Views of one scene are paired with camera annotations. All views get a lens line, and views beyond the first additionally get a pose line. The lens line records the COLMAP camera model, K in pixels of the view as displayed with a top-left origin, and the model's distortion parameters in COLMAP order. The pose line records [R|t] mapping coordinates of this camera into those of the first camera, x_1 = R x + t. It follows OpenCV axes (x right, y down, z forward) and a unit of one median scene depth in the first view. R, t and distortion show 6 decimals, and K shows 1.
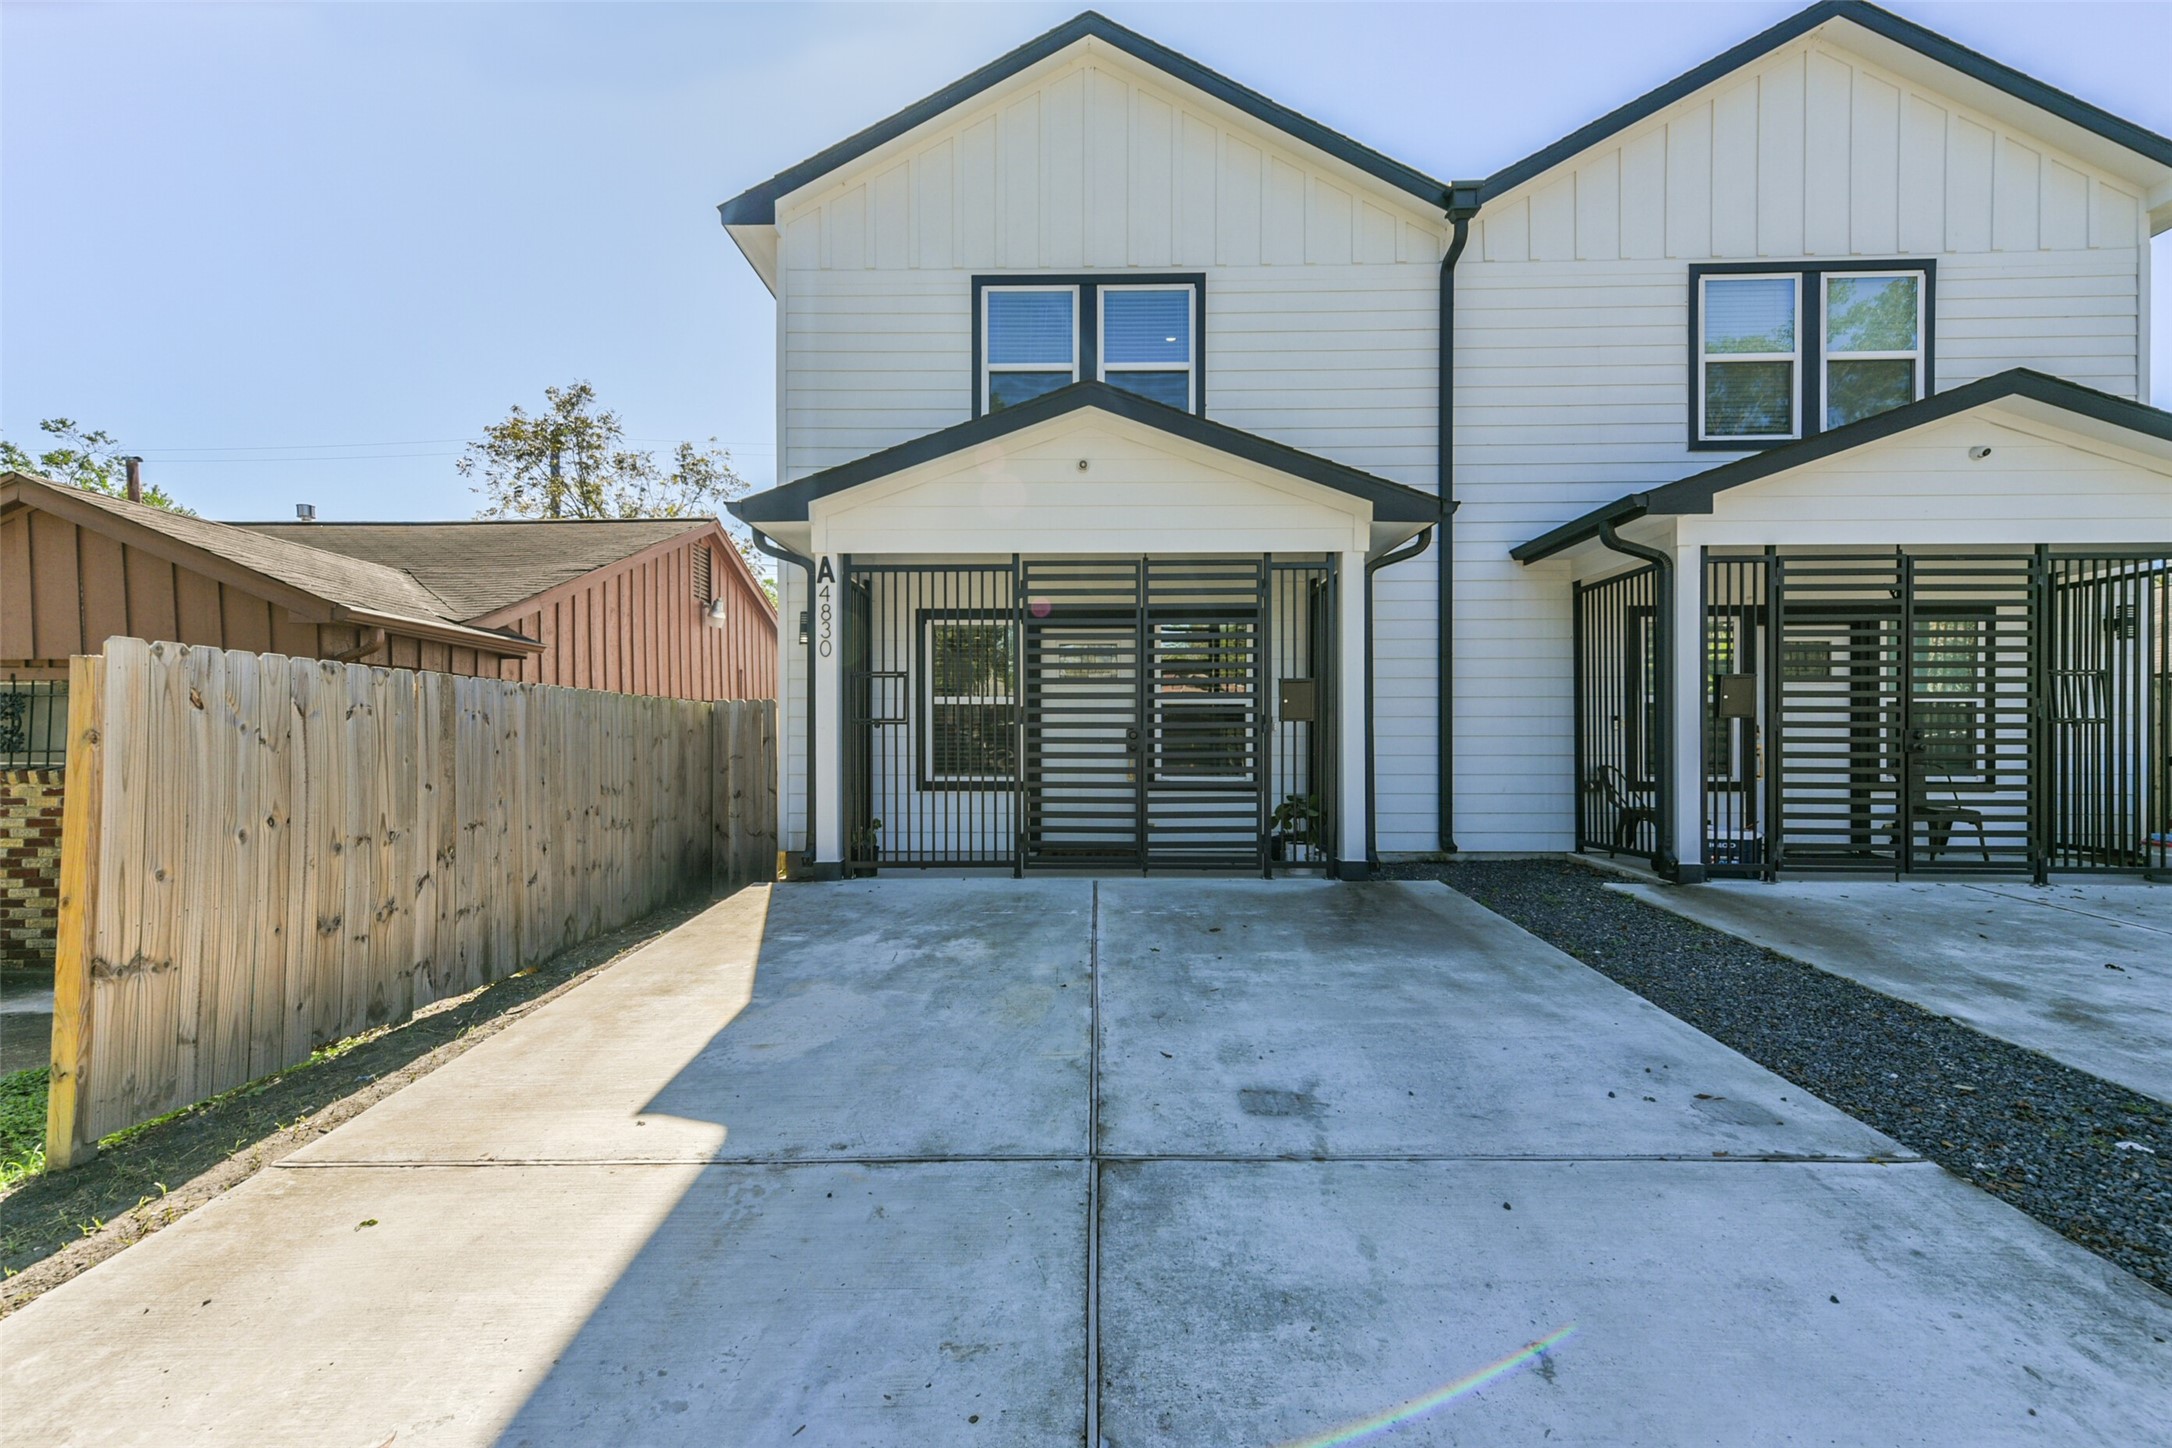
lens RADIAL K [[910.3, 0, 1086.0], [0, 910.3, 724.0], [0, 0, 1]] dist [0.017205, 0.000031]
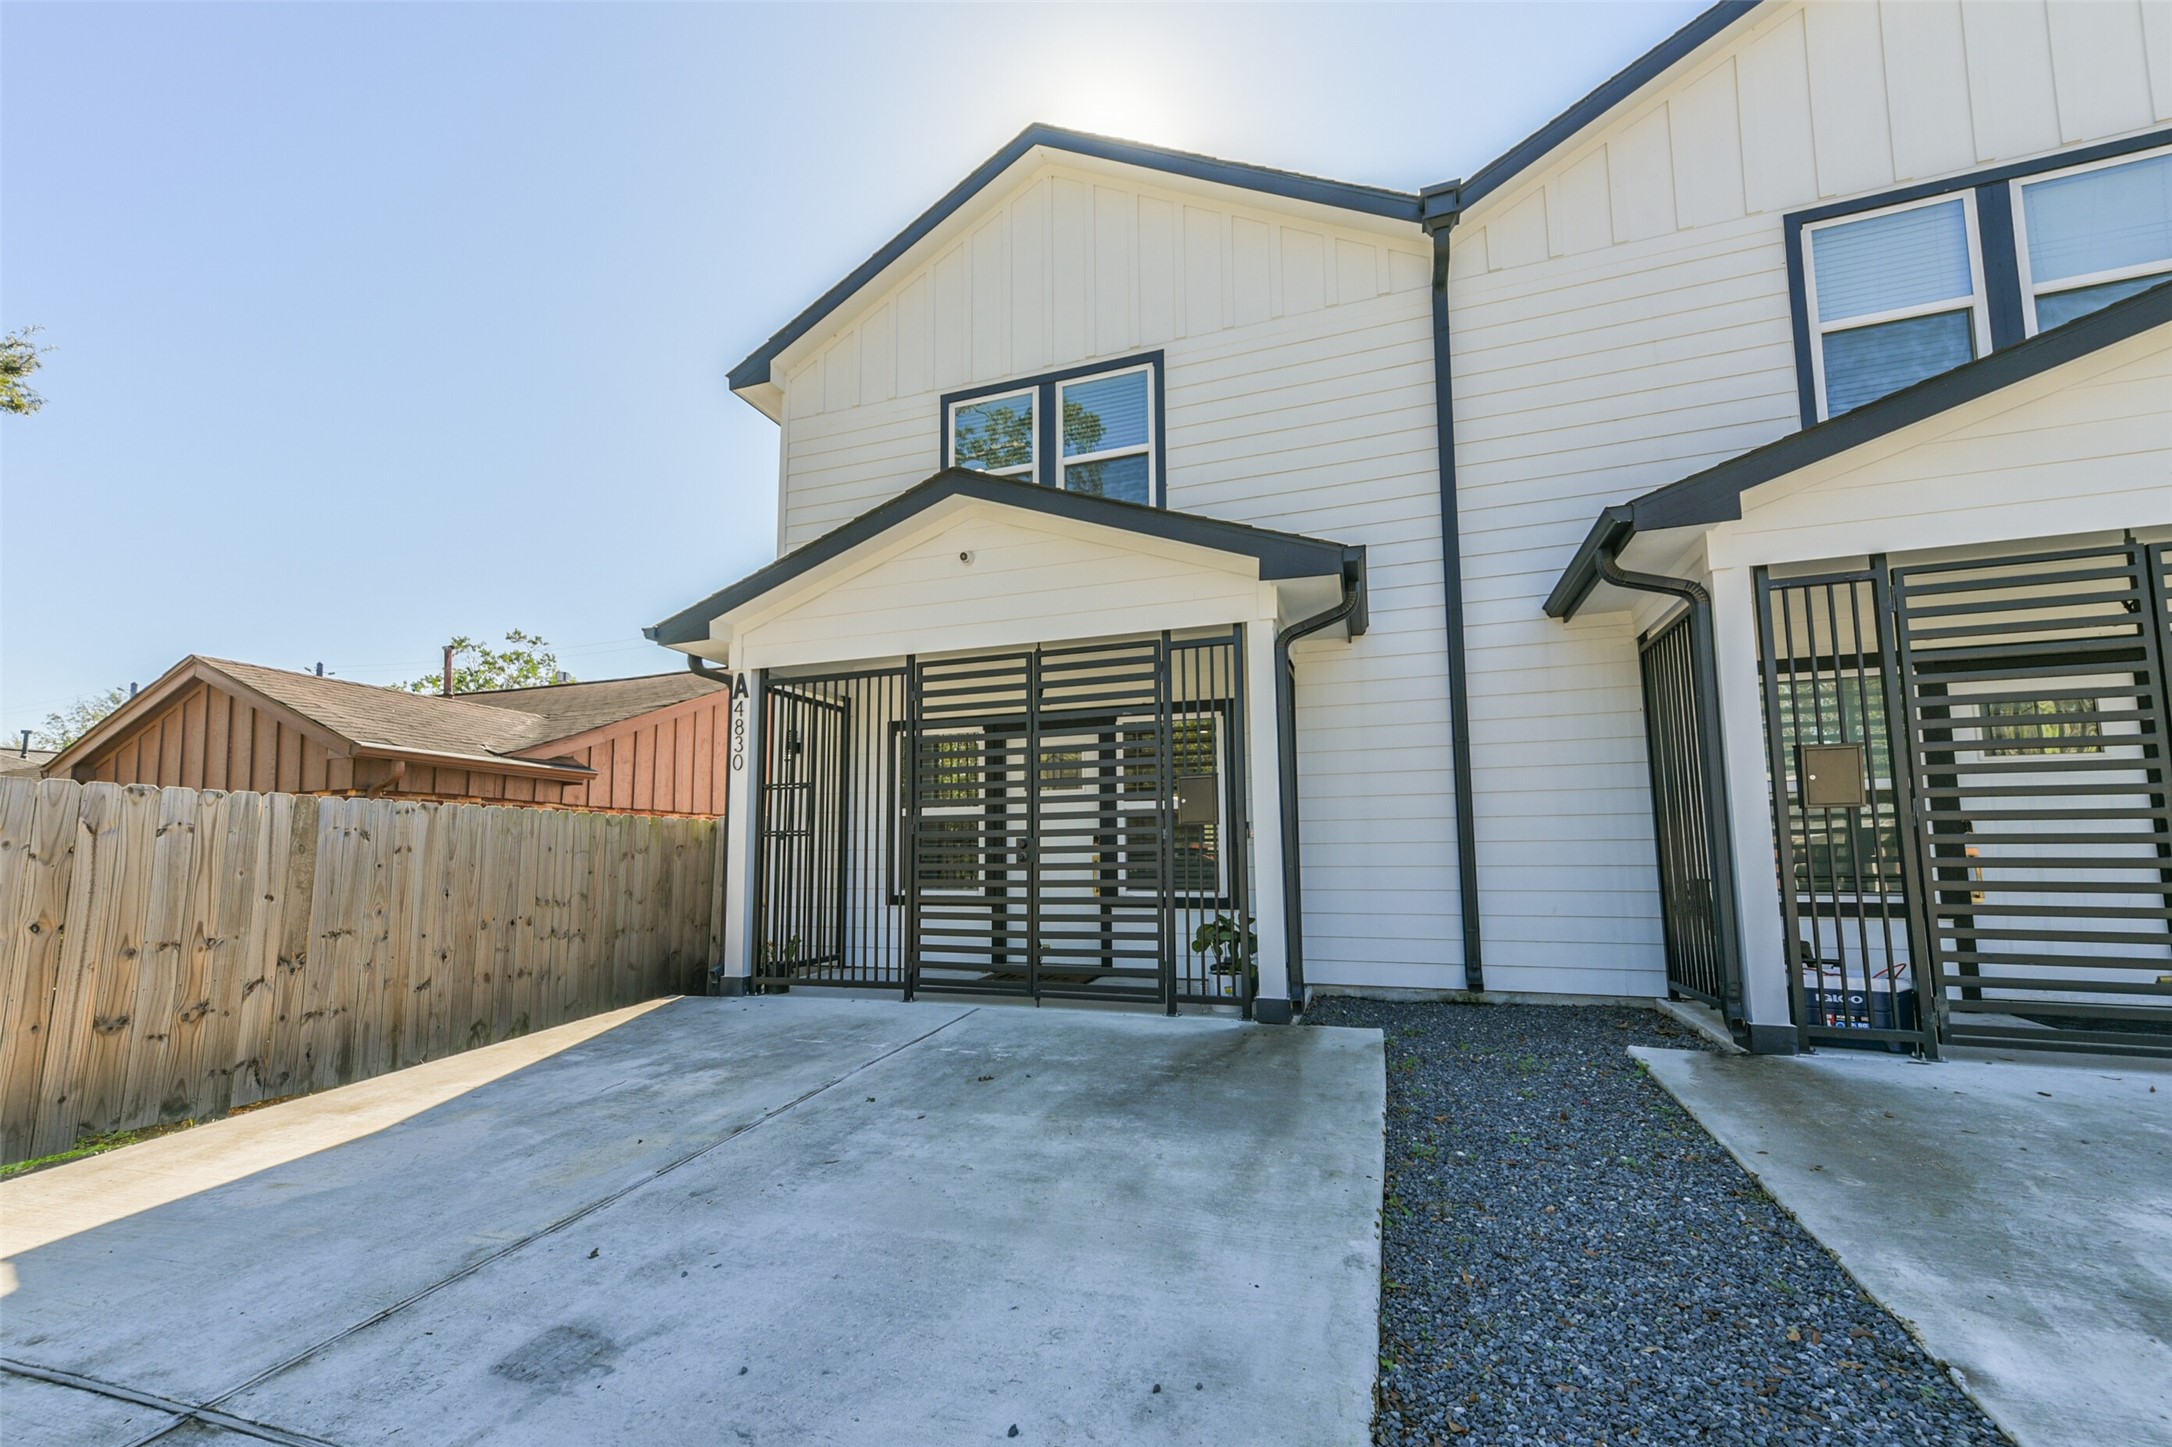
lens RADIAL K [[863.9, 0, 1087.1], [0, 863.9, 758.2], [0, 0, 1]] dist [0.016356, -0.000054]
pose [[0.948673, -0.044019, -0.313180, 0.386726], [0.013412, 0.994975, -0.099222, 0.013679], [0.315974, 0.089928, 0.944496, 0.211381]]
